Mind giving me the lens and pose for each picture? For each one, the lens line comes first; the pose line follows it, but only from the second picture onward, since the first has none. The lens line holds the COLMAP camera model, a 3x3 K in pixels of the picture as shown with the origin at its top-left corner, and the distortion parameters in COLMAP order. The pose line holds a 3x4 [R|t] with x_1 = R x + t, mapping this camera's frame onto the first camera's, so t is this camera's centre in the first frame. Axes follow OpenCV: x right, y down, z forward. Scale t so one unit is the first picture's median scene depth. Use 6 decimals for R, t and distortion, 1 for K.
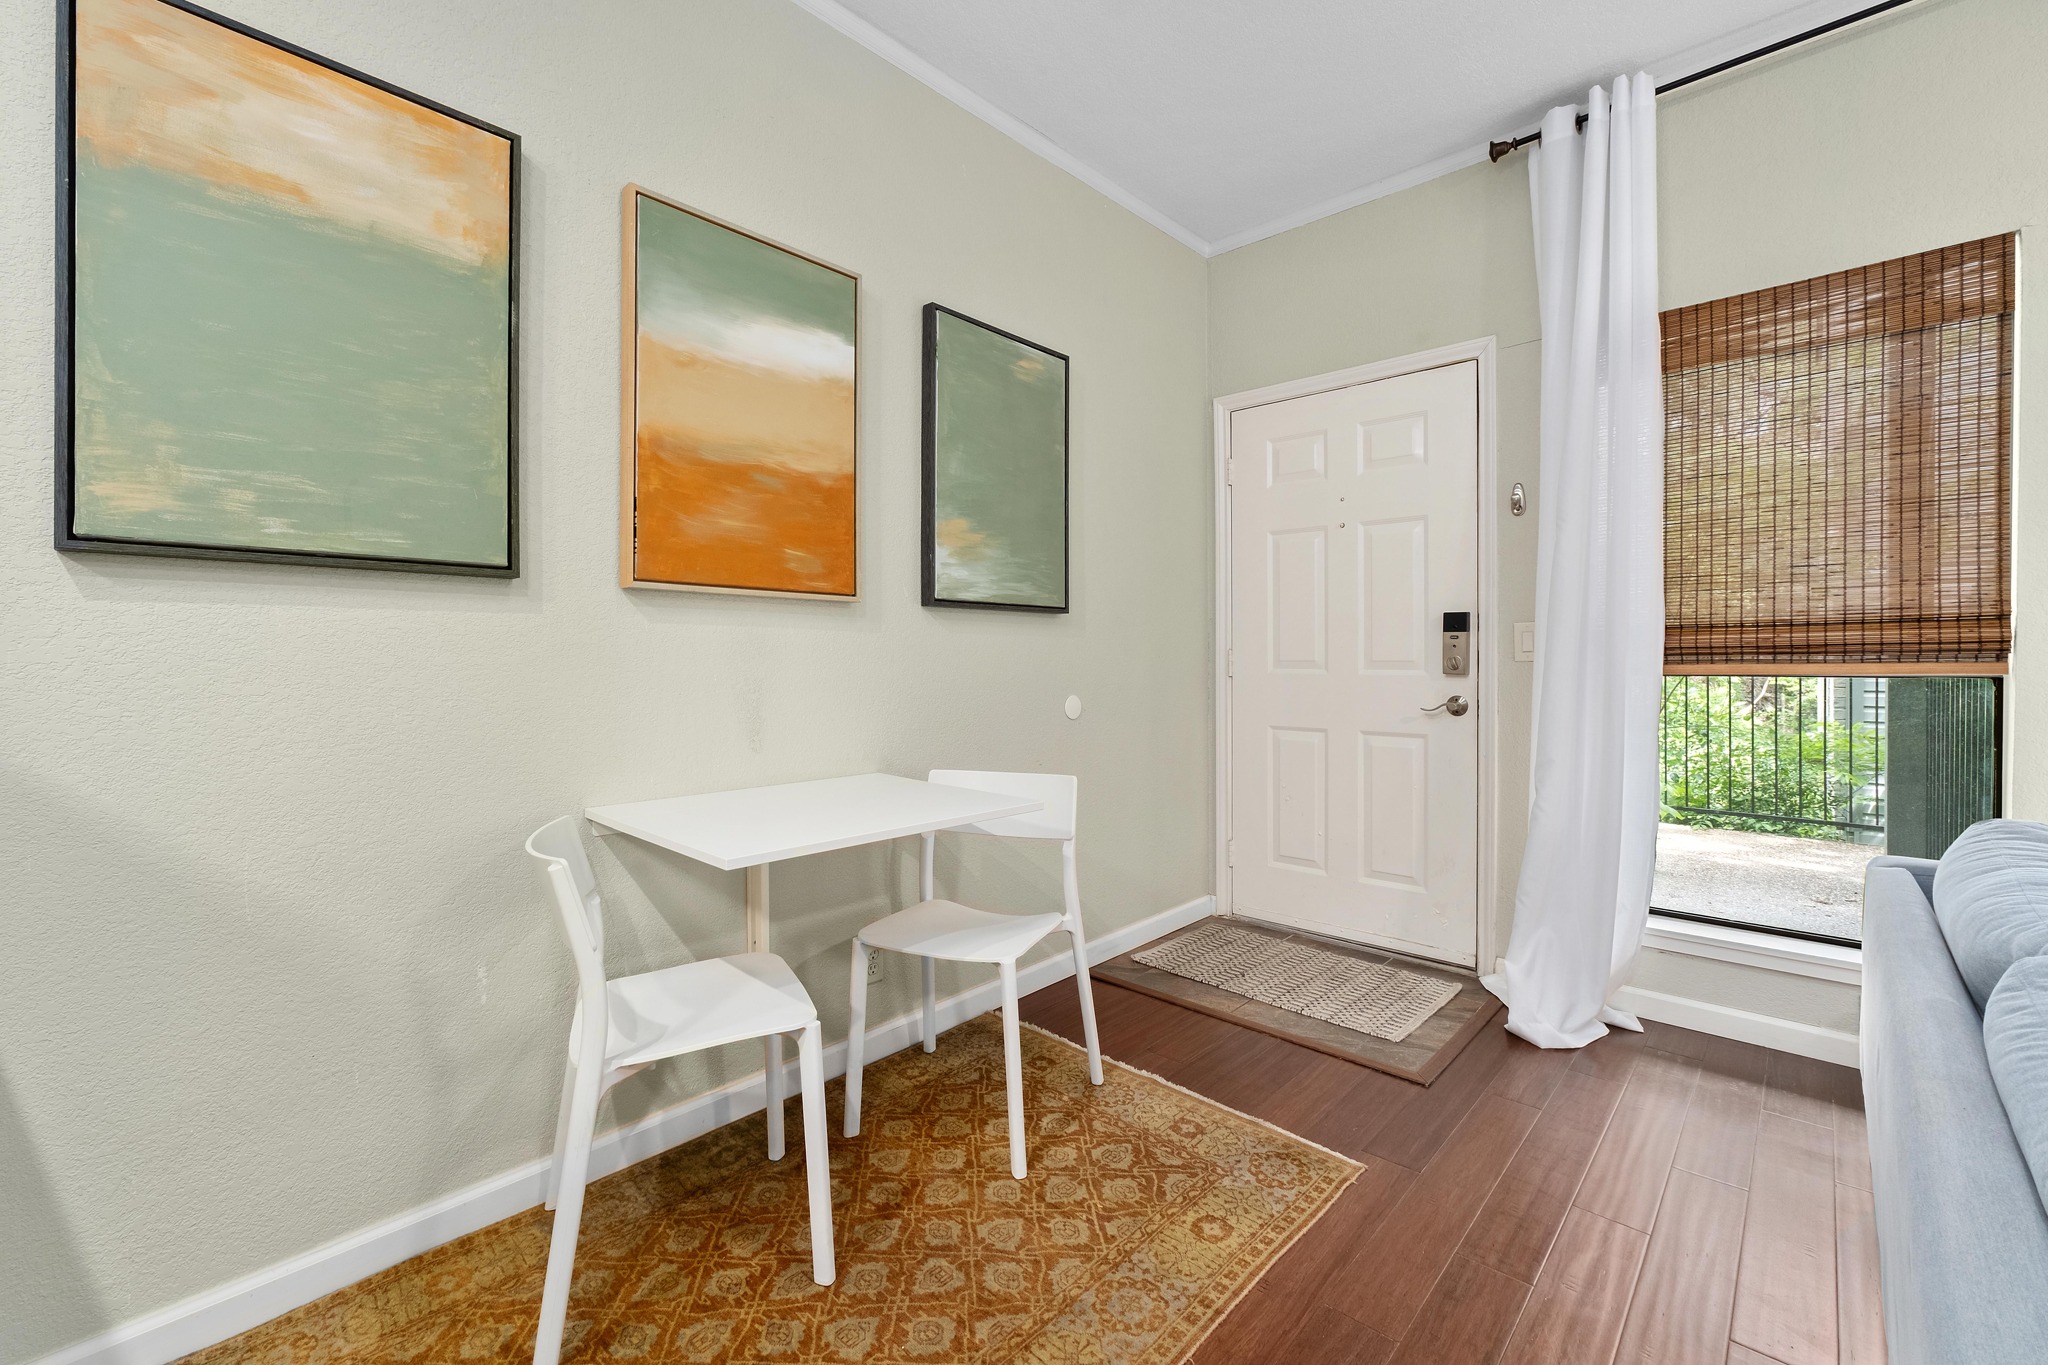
lens RADIAL K [[849.5, 0, 1029.9], [0, 849.5, 652.6], [0, 0, 1]] dist [-0.007240, 0.000148]
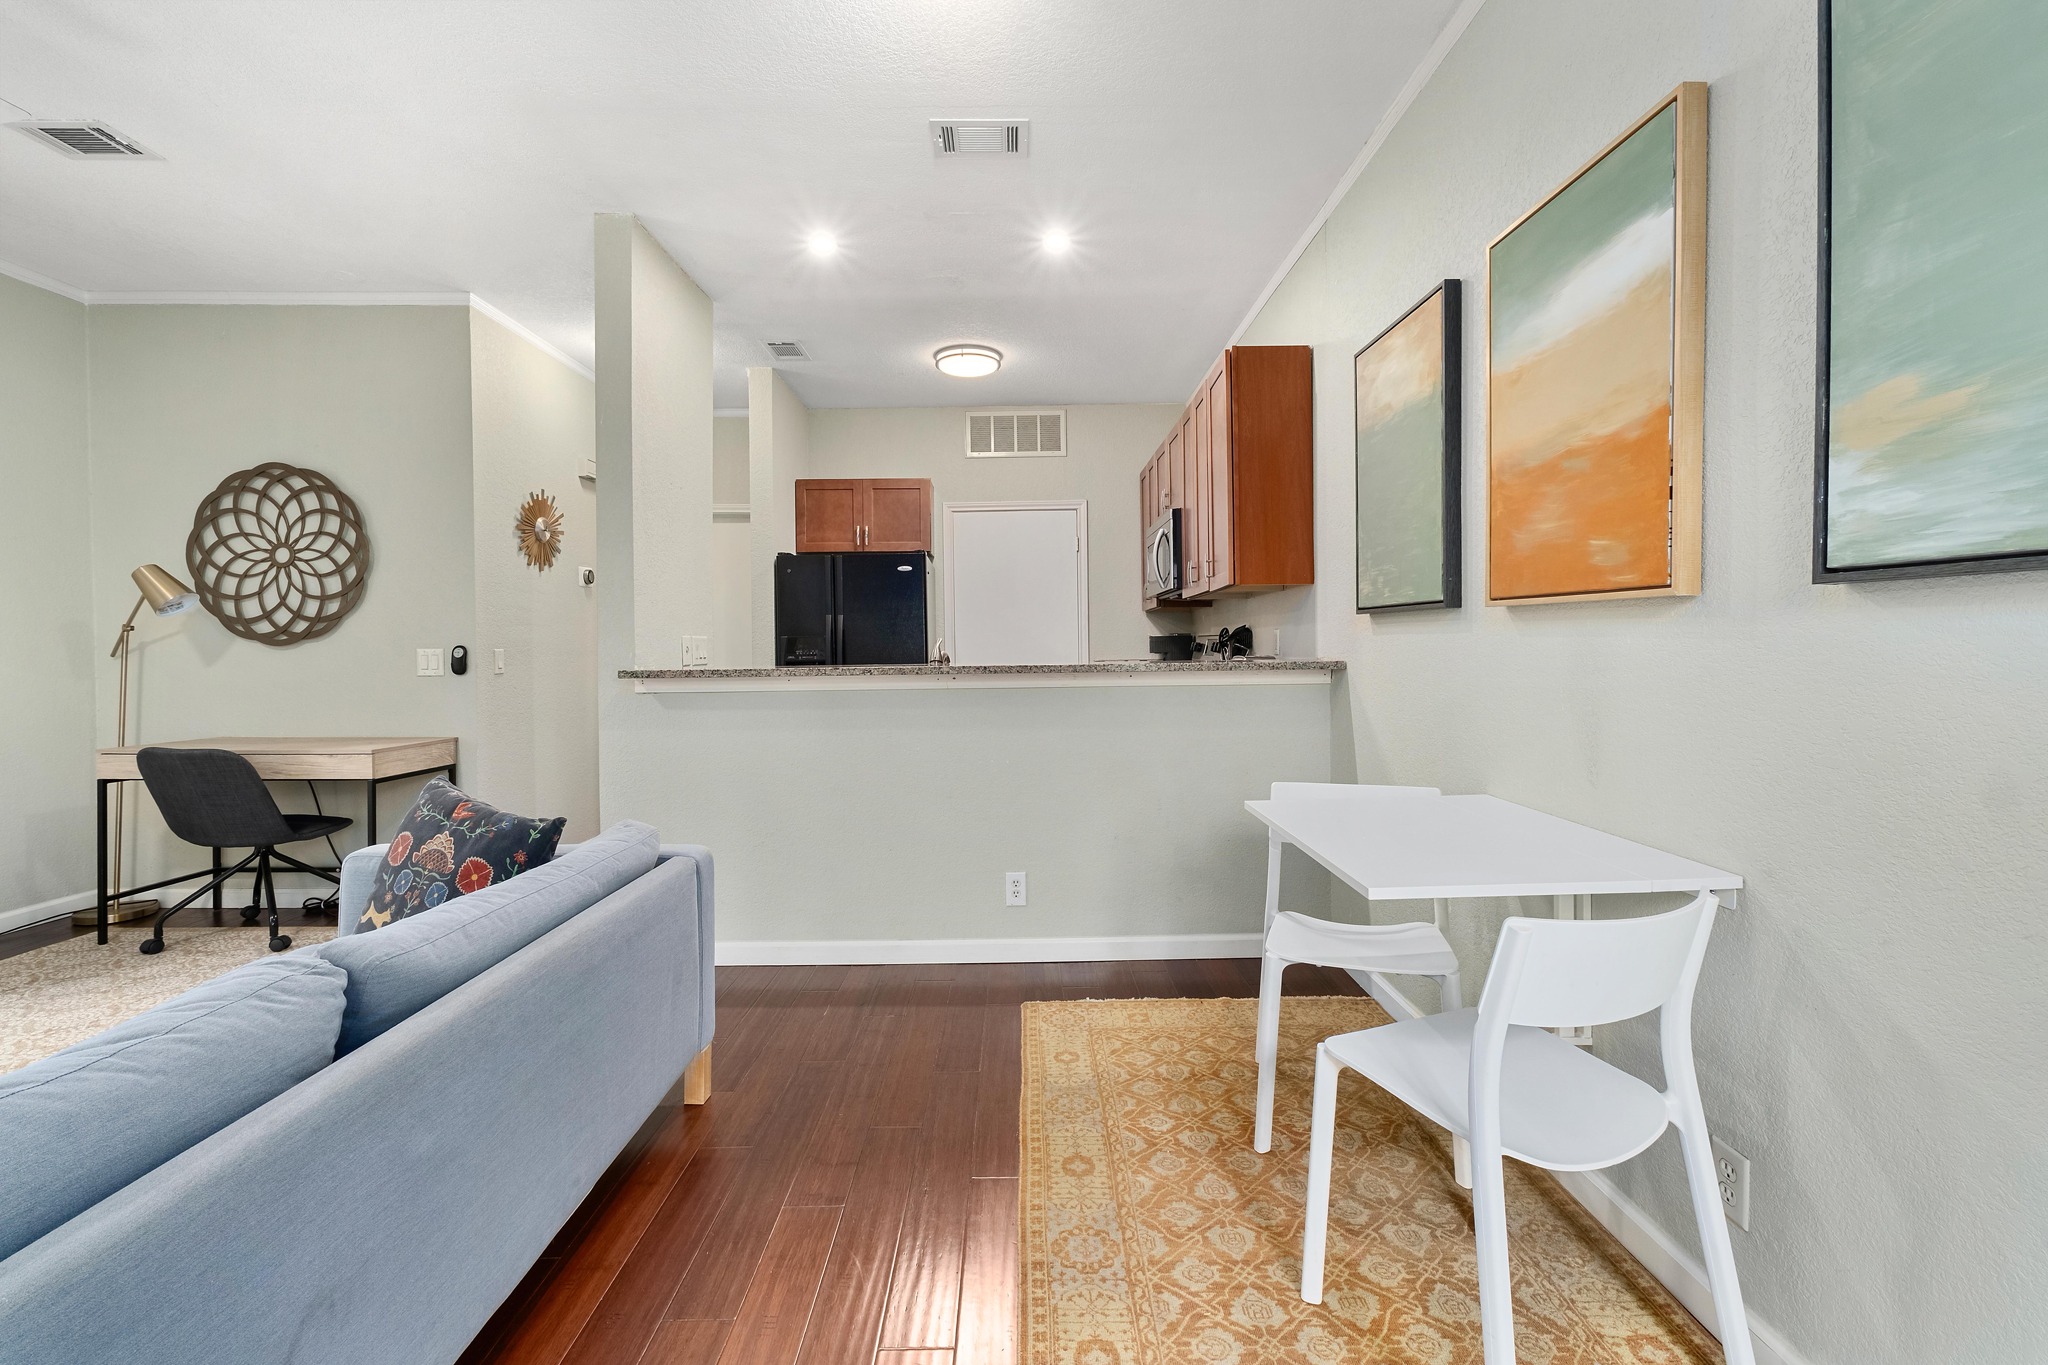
lens RADIAL K [[849.5, 0, 1029.9], [0, 849.5, 652.6], [0, 0, 1]] dist [-0.007240, 0.000148]
pose [[-0.717873, 0.008522, -0.696122, 0.672933], [0.003363, 0.999956, 0.008773, -0.025127], [0.696166, 0.003956, -0.717870, 1.240267]]
